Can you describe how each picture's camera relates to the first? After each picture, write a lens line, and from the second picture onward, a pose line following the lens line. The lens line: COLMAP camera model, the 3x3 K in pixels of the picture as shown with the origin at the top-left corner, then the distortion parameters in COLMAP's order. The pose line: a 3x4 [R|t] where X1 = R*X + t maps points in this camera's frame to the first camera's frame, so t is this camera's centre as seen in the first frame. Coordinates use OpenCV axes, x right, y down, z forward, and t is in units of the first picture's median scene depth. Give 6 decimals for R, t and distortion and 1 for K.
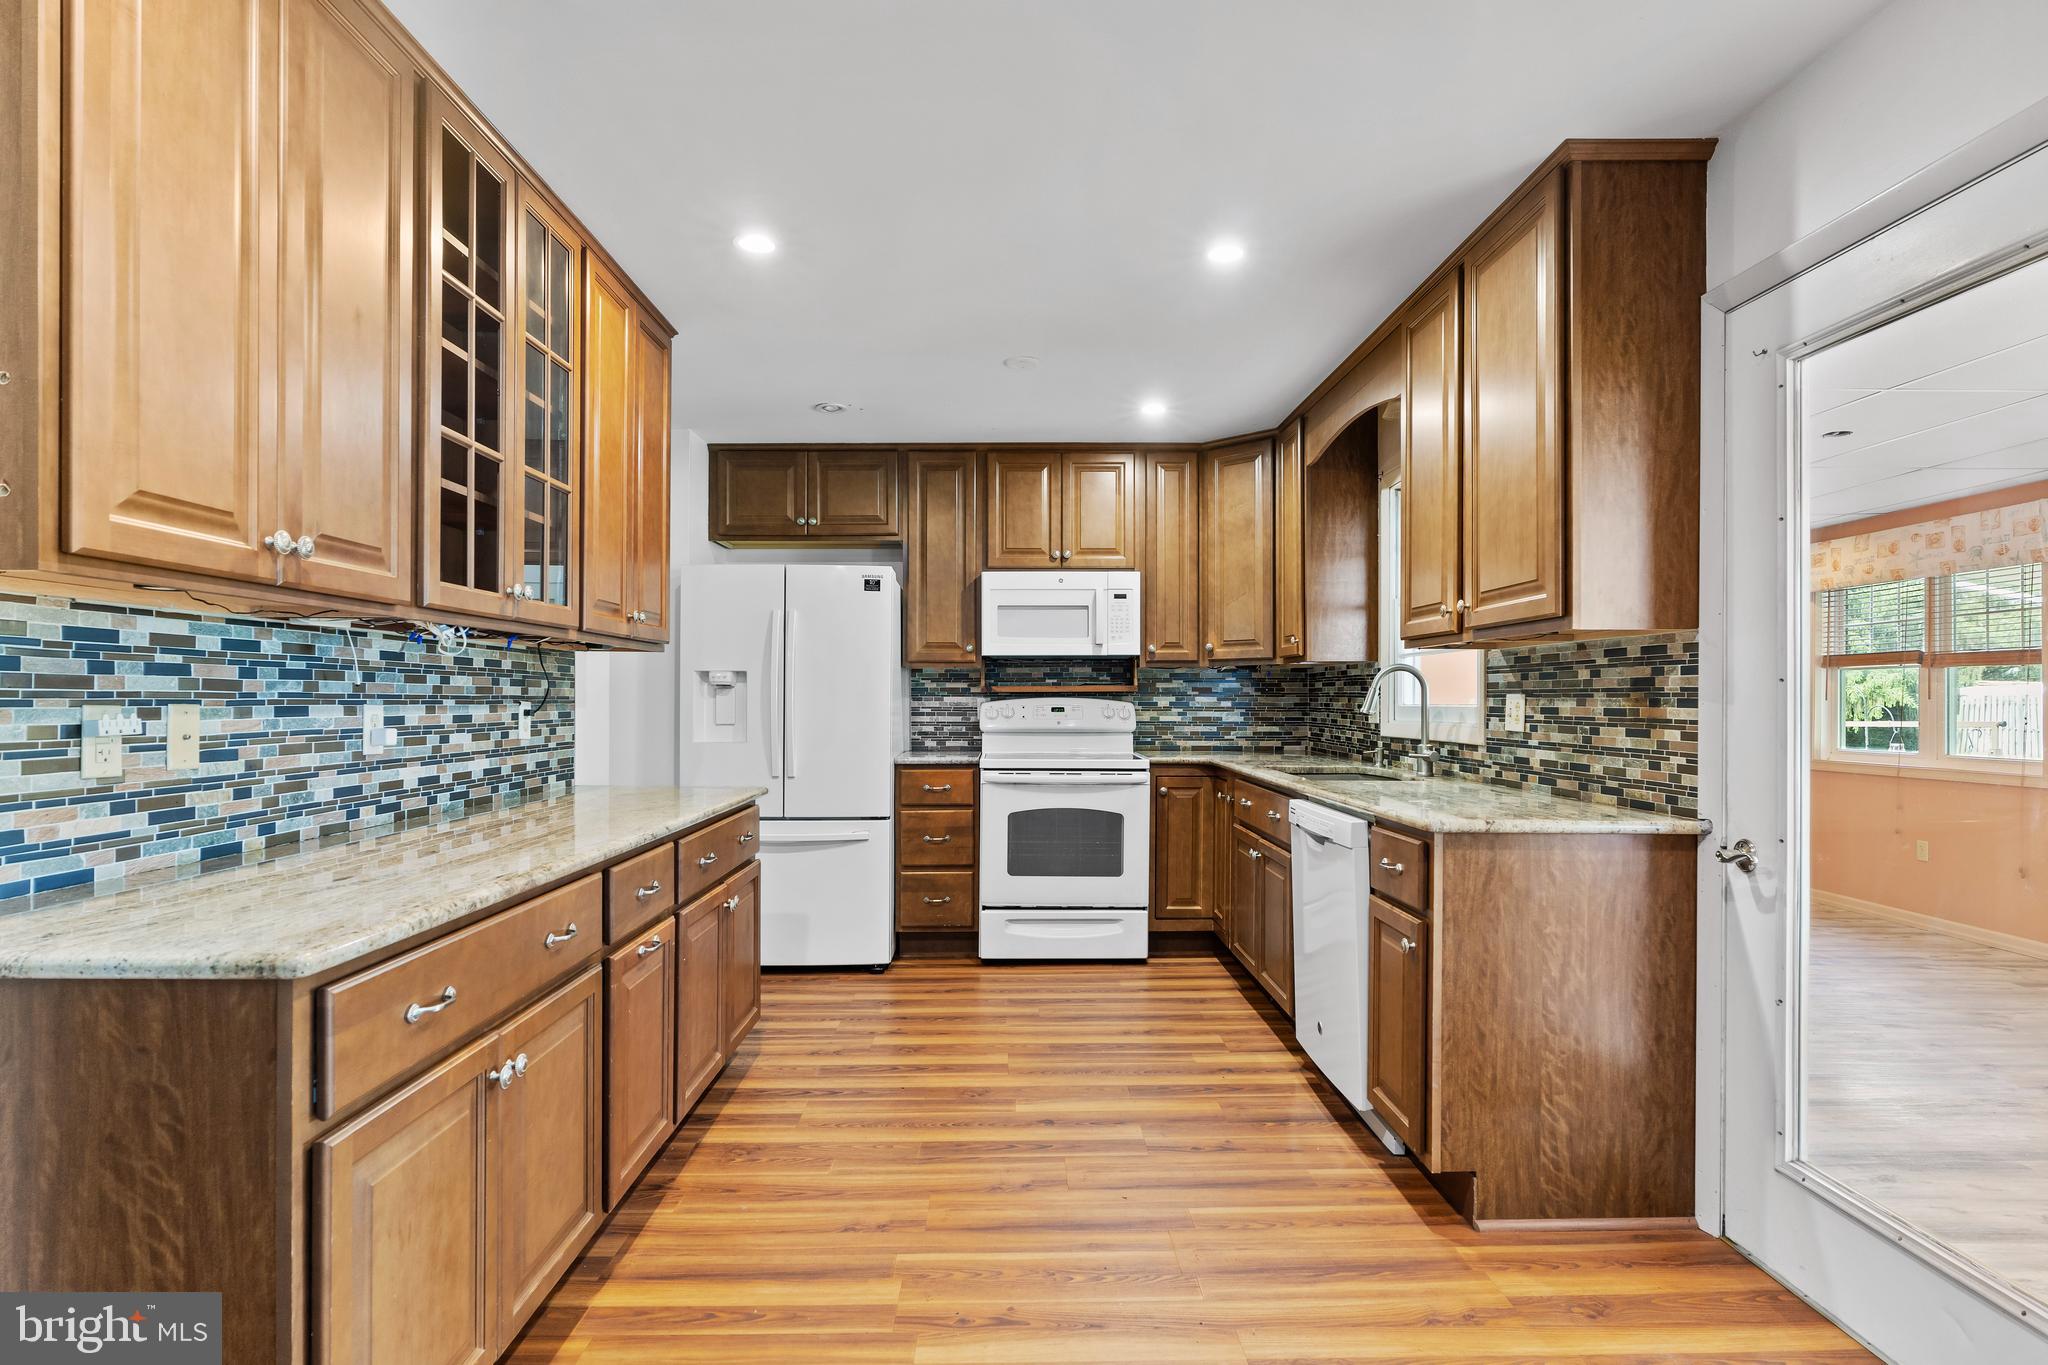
lens RADIAL K [[1056.1, 0, 1020.3], [0, 1056.1, 695.0], [0, 0, 1]] dist [-0.010714, 0.006403]
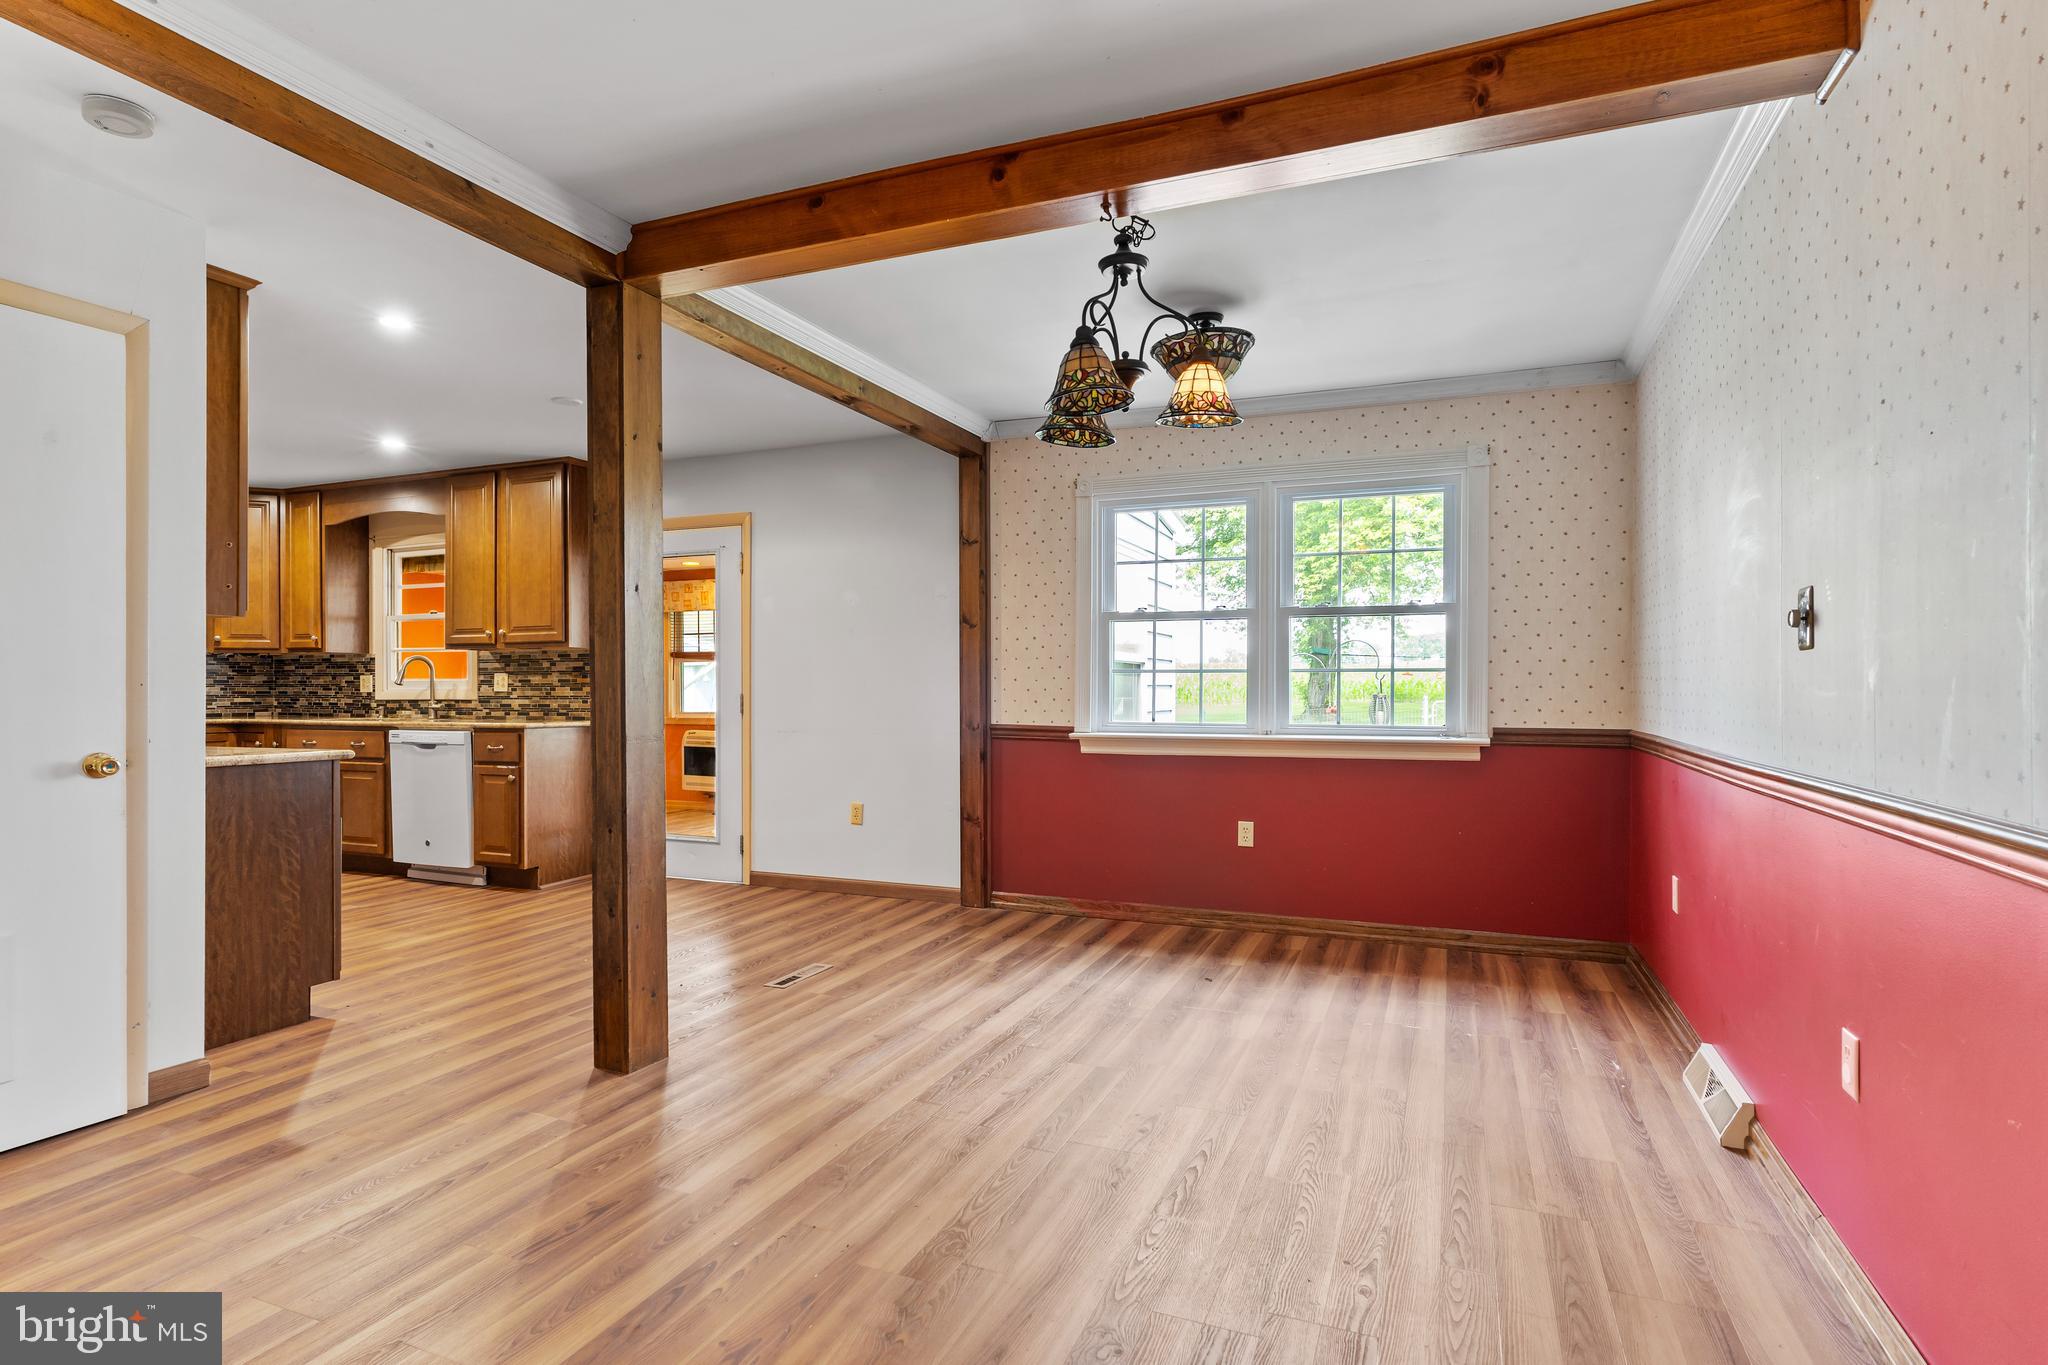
lens RADIAL K [[1056.1, 0, 1000.3], [0, 1056.1, 698.5], [0, 0, 1]] dist [-0.010714, 0.006403]
pose [[0.410592, -0.011043, 0.911752, -1.024522], [-0.000806, 0.999922, 0.012474, 0.022146], [-0.911819, -0.005857, 0.410551, -0.744473]]
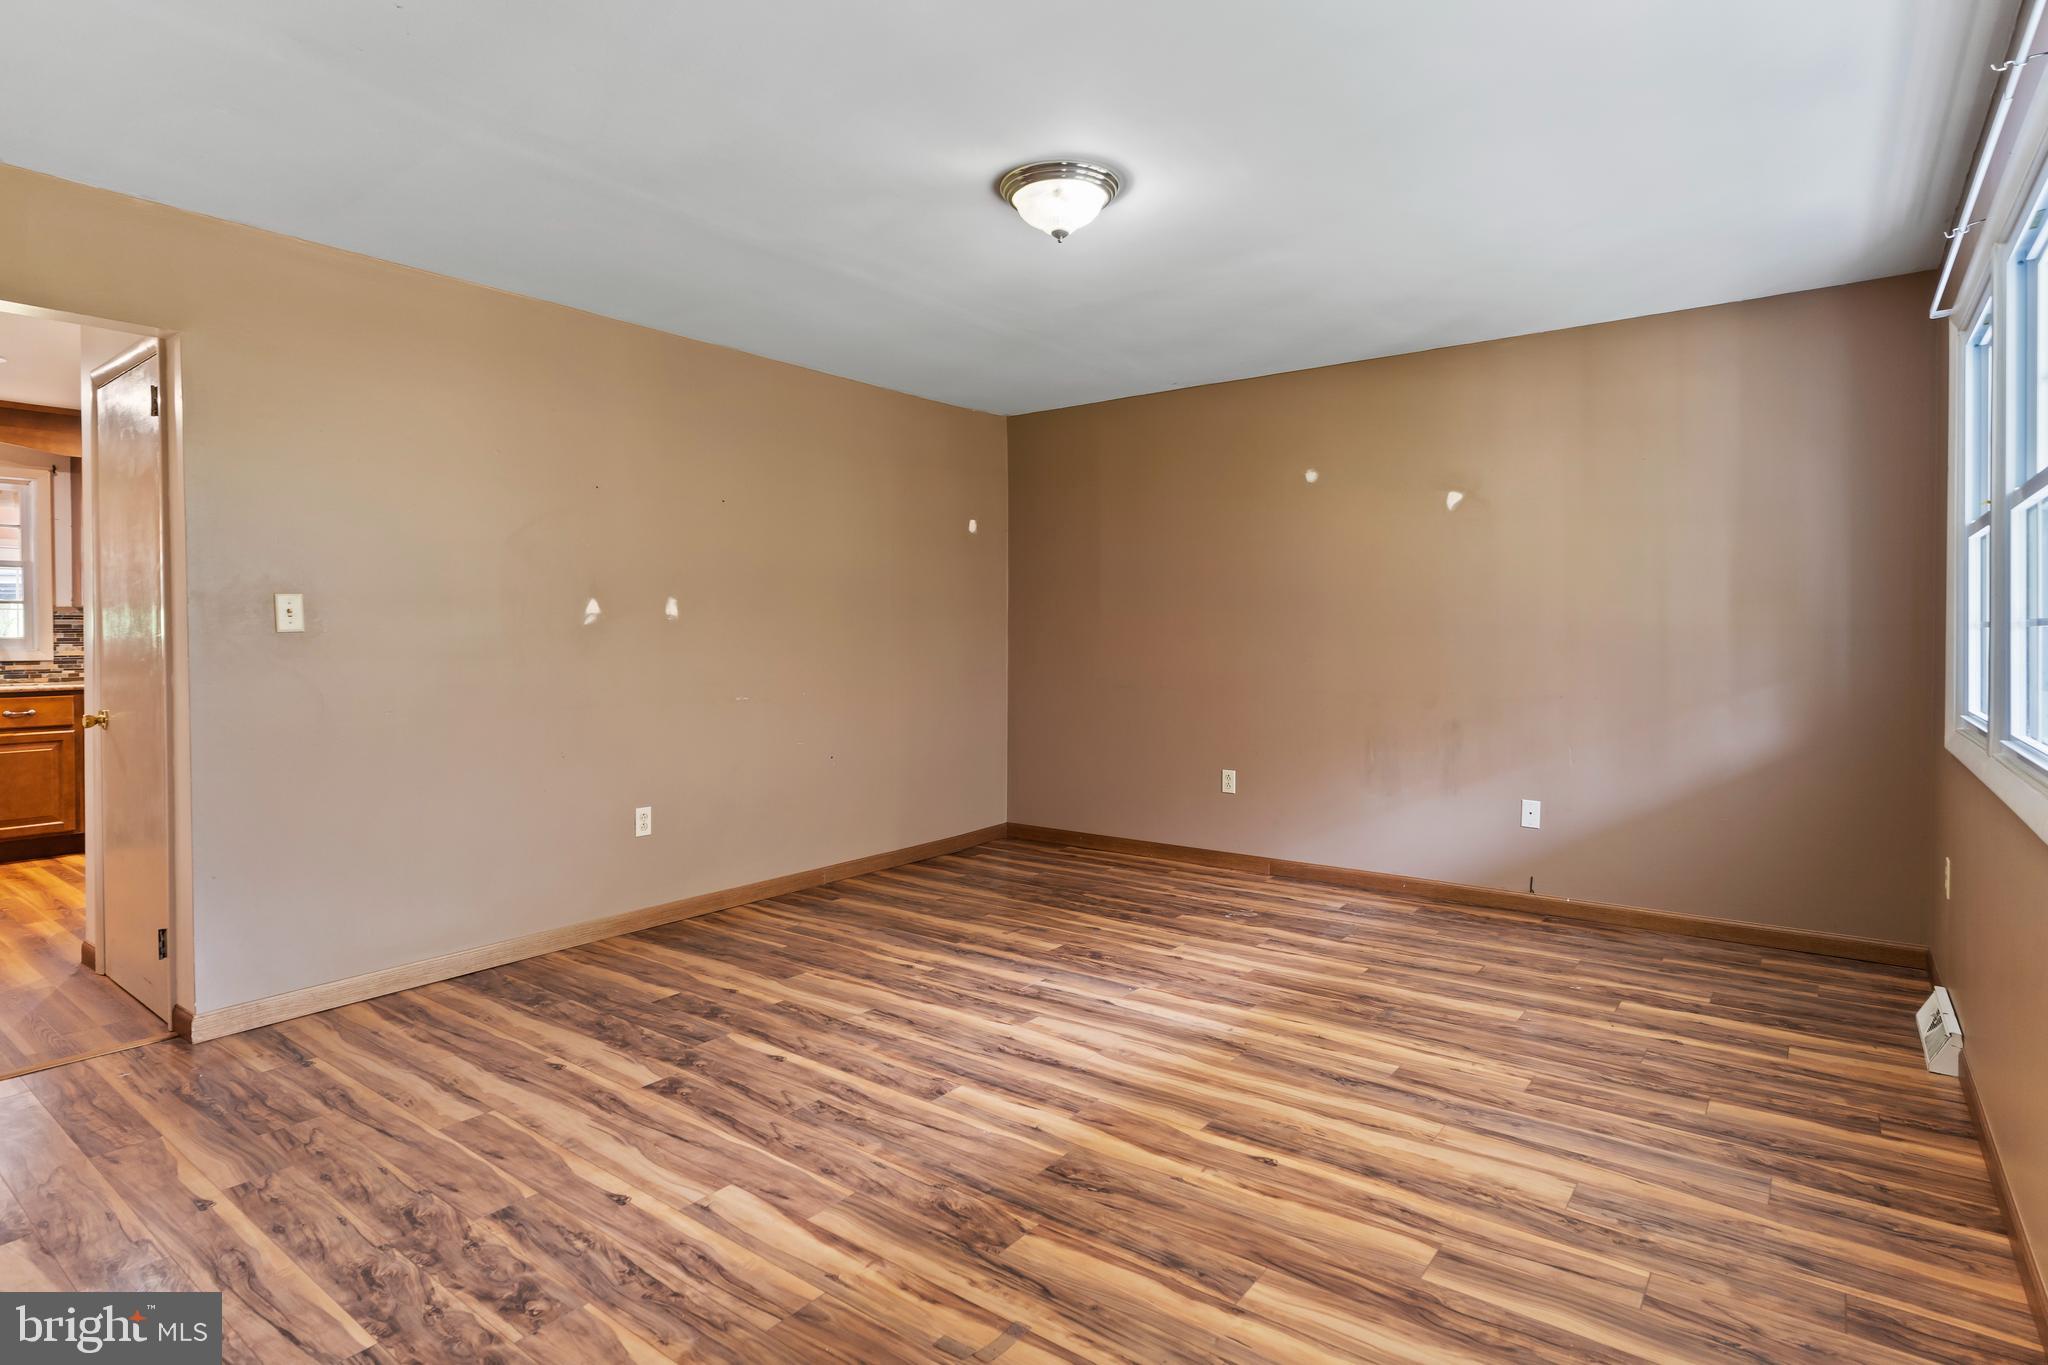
lens RADIAL K [[1056.1, 0, 1002.6], [0, 1056.1, 647.4], [0, 0, 1]] dist [-0.010714, 0.006403]
pose [[-0.784485, -0.003317, 0.620139, -2.027911], [0.002429, 0.999962, 0.008421, 0.017015], [-0.620143, 0.008112, -0.784447, 1.510024]]
